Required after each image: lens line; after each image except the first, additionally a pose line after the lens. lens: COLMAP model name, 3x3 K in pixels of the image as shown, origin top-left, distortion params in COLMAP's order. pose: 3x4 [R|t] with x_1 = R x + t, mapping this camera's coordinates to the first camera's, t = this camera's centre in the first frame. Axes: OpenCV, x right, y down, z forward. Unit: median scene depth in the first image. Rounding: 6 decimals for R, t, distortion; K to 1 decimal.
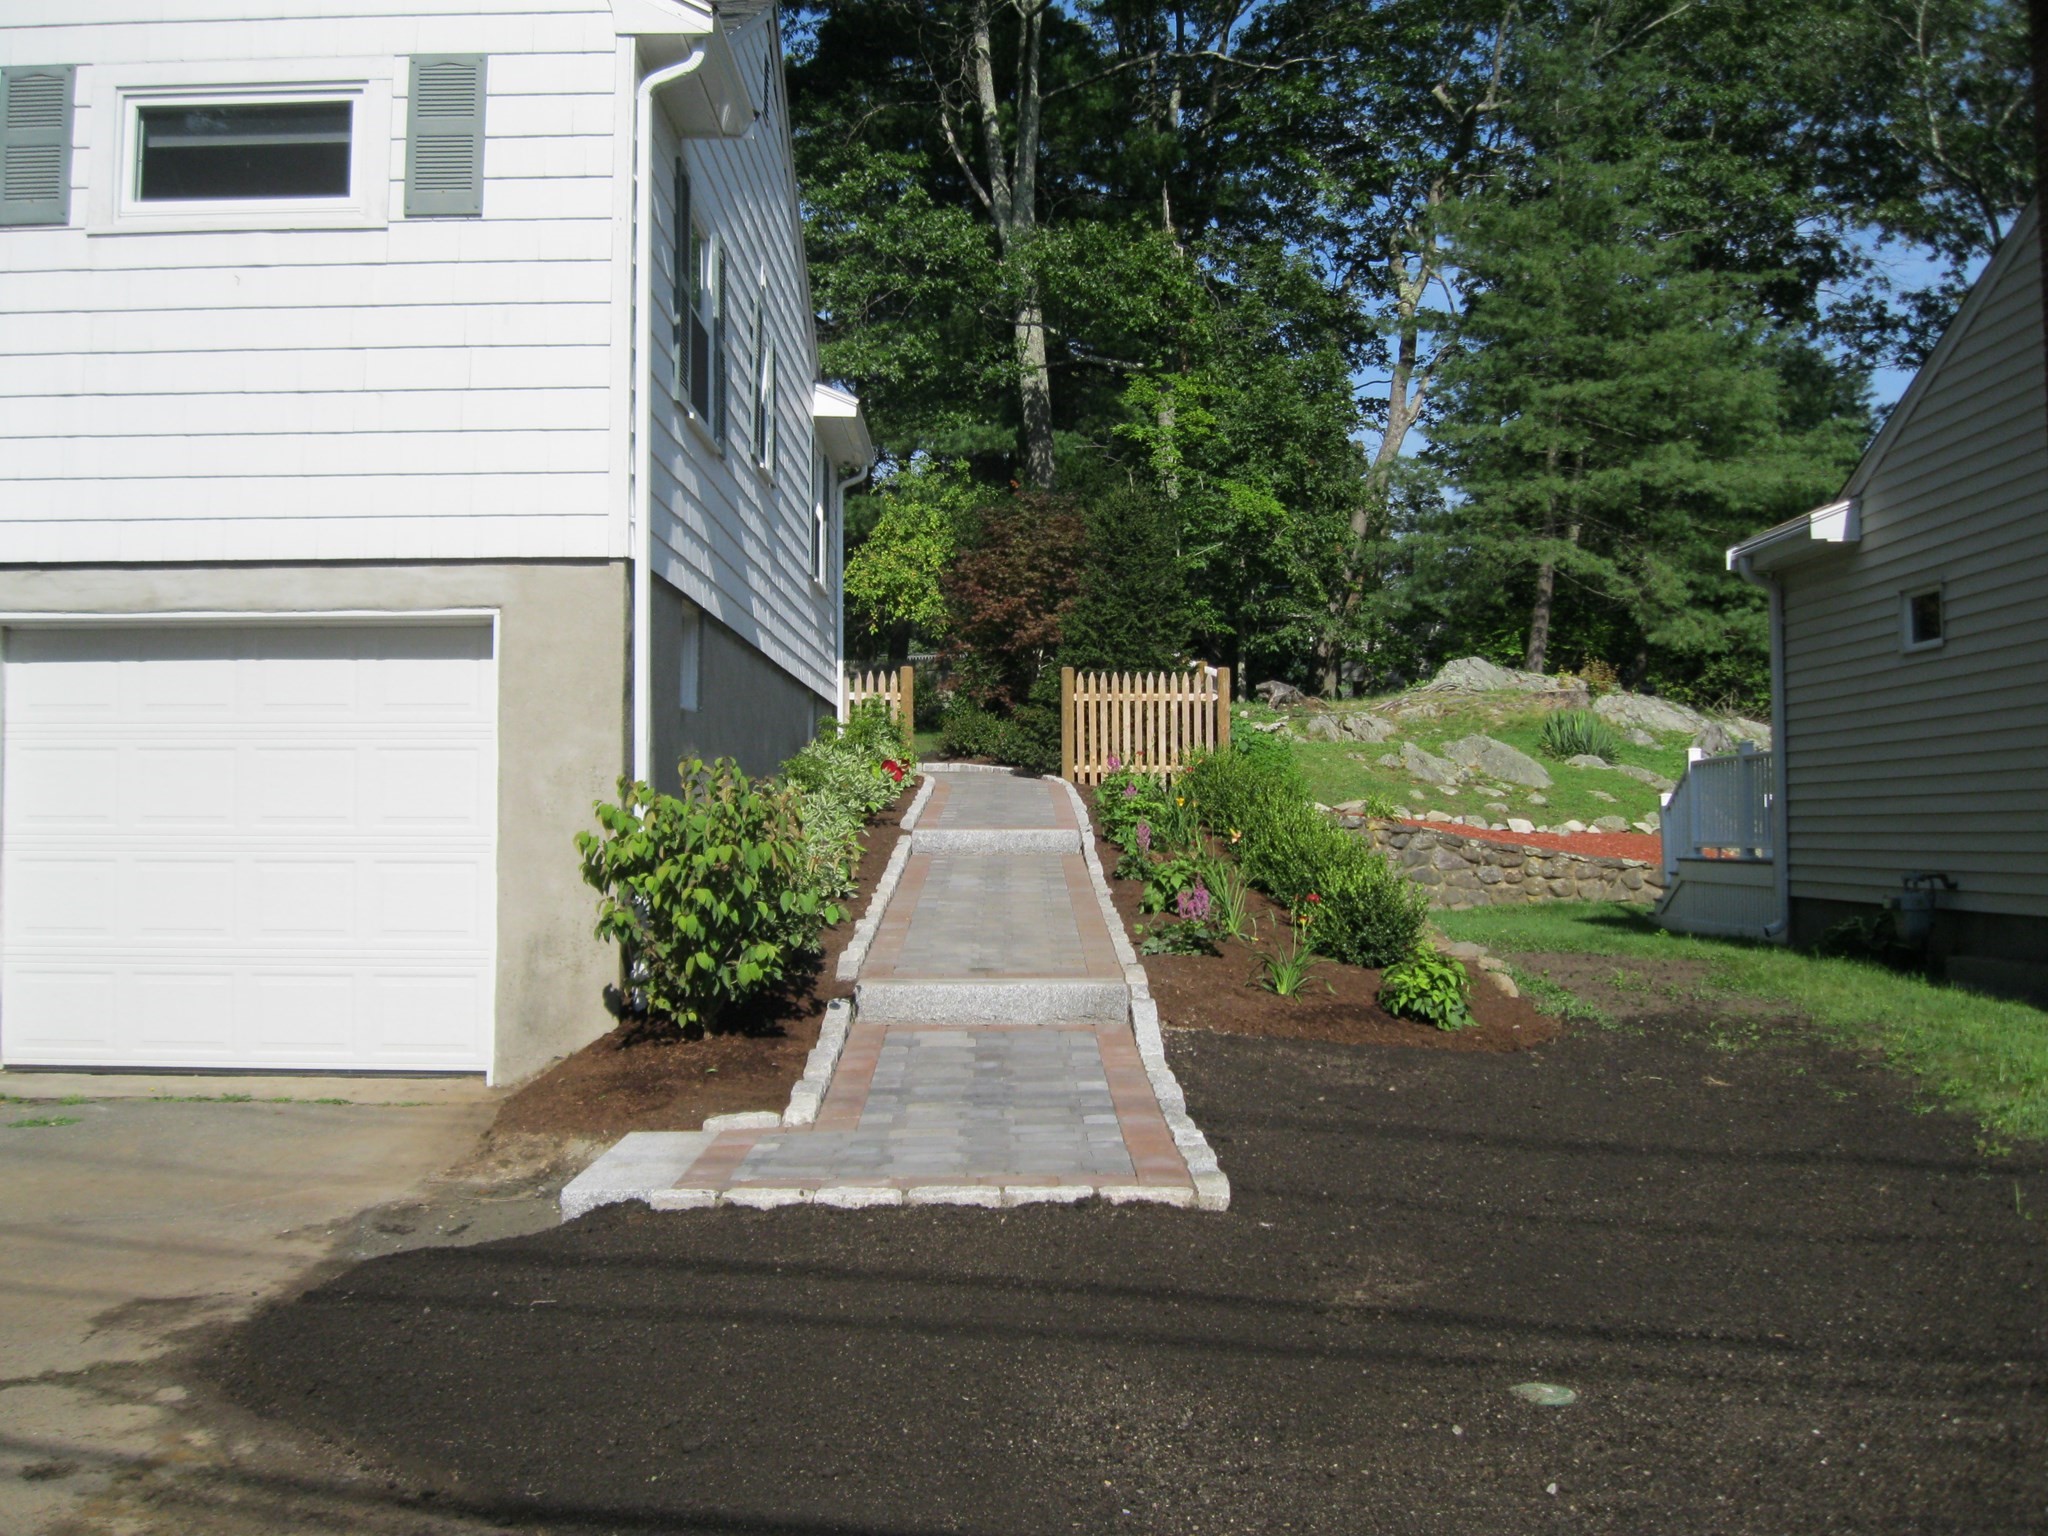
lens RADIAL K [[2078.5, 0, 1014.9], [0, 2078.5, 750.3], [0, 0, 1]] dist [-0.136777, 0.065713]
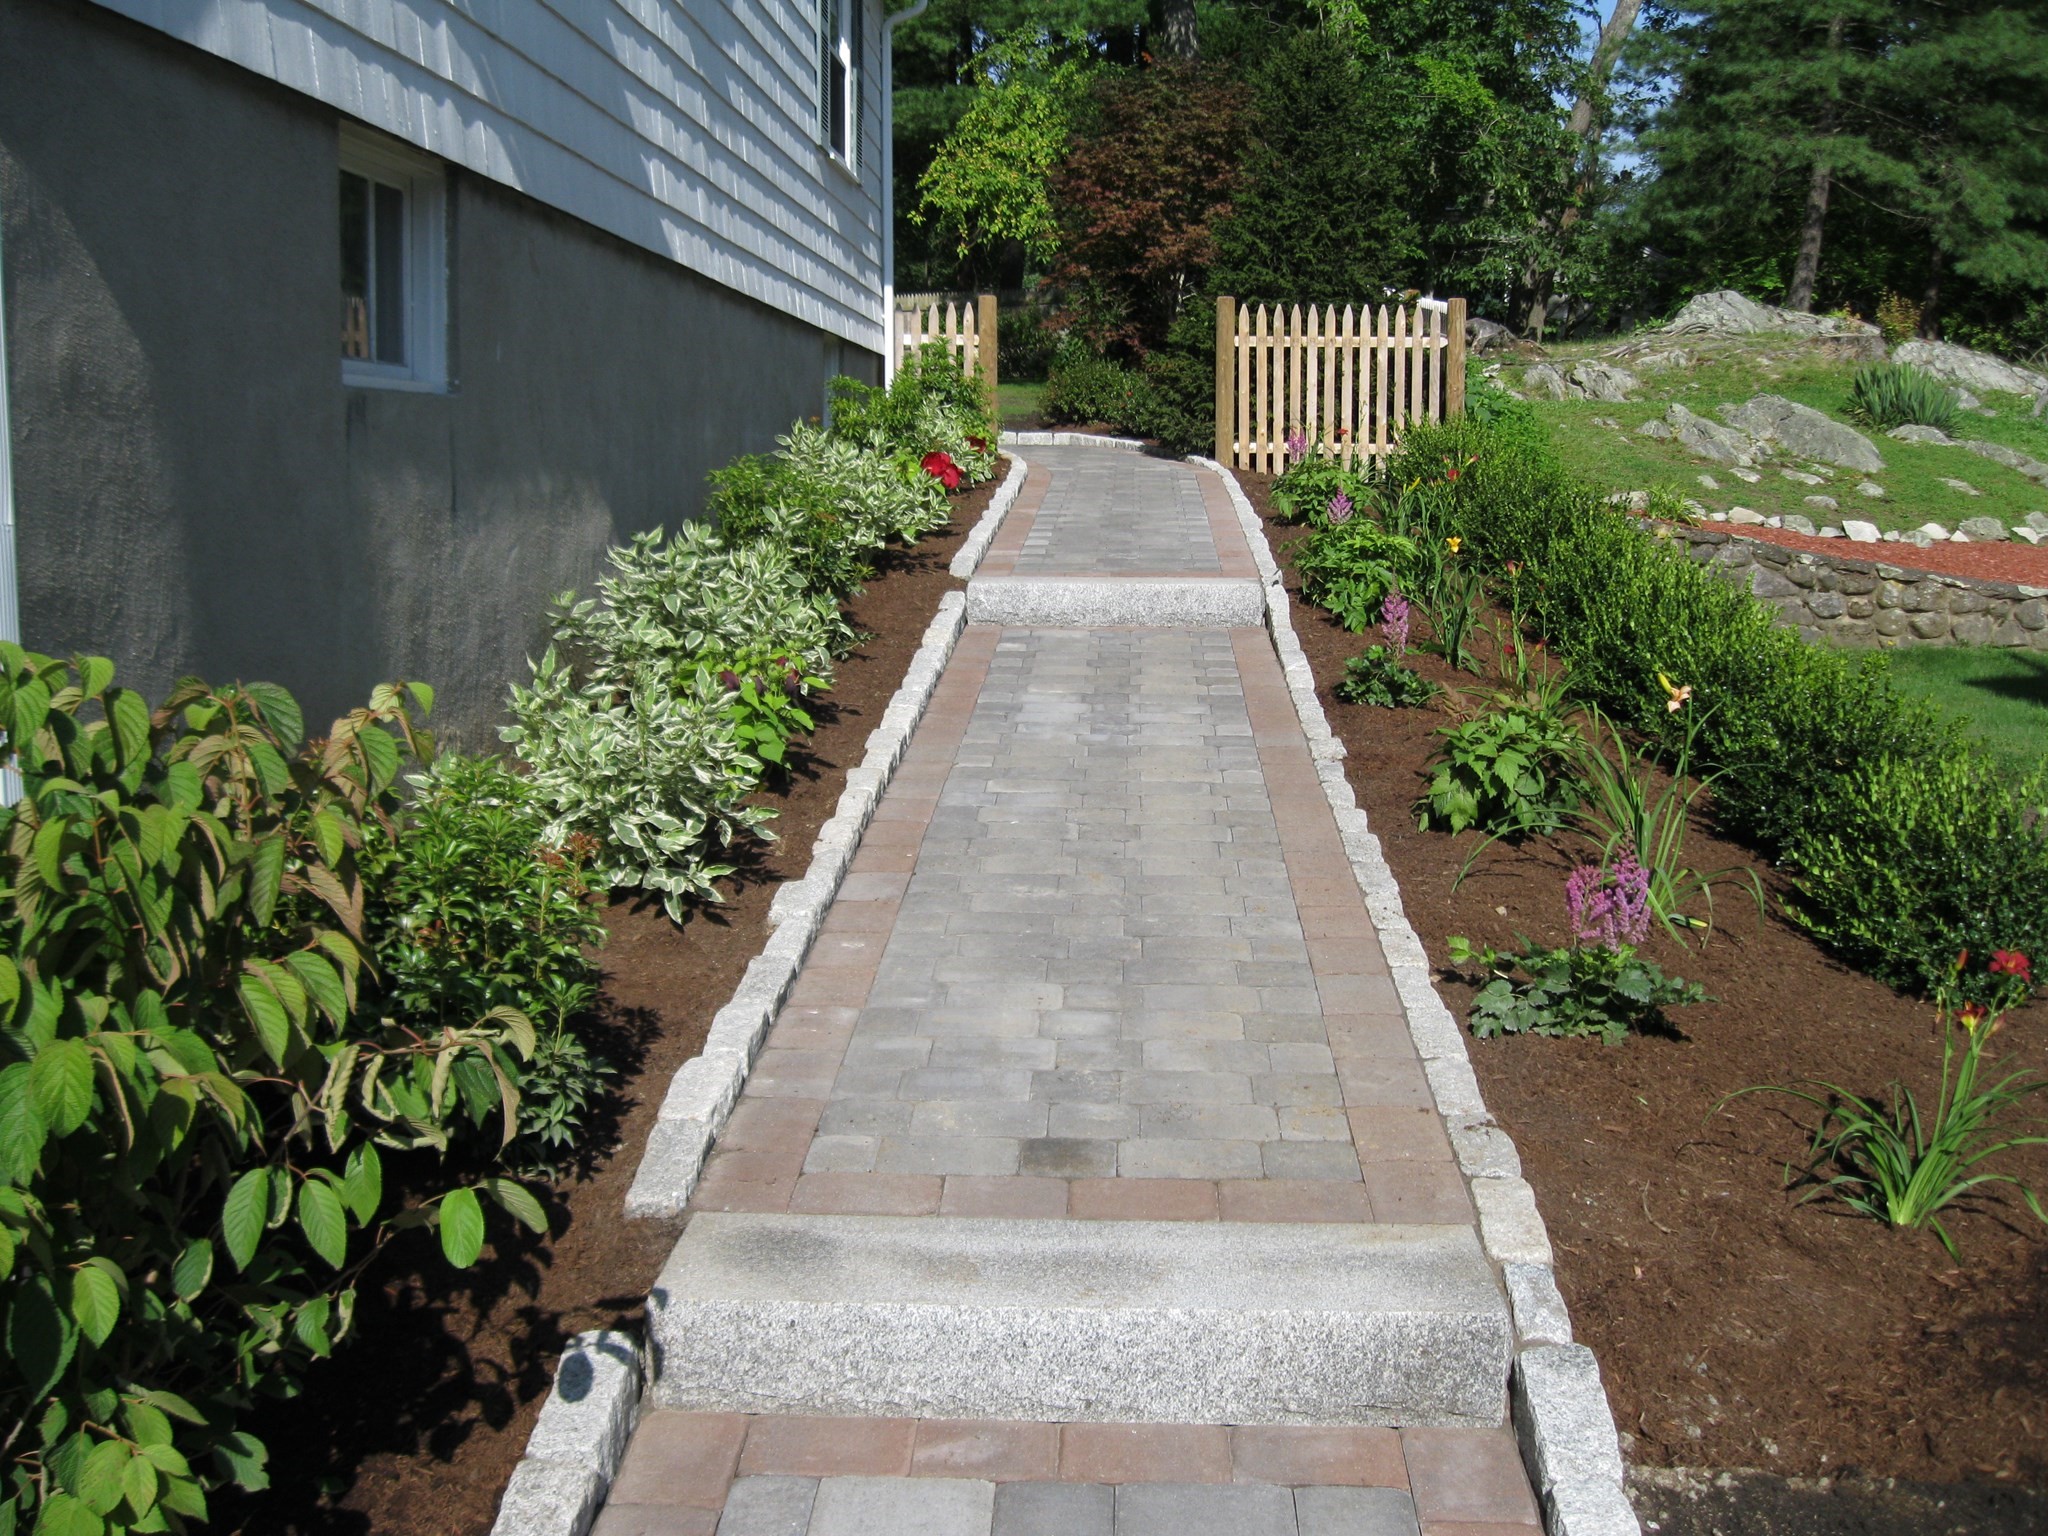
lens RADIAL K [[2078.5, 0, 1014.9], [0, 2078.5, 750.3], [0, 0, 1]] dist [-0.136777, 0.065713]
pose [[0.998140, 0.009289, -0.060247, -0.001136], [0.001239, 0.985028, 0.172392, -0.009991], [0.060946, -0.172146, 0.983184, 0.299437]]
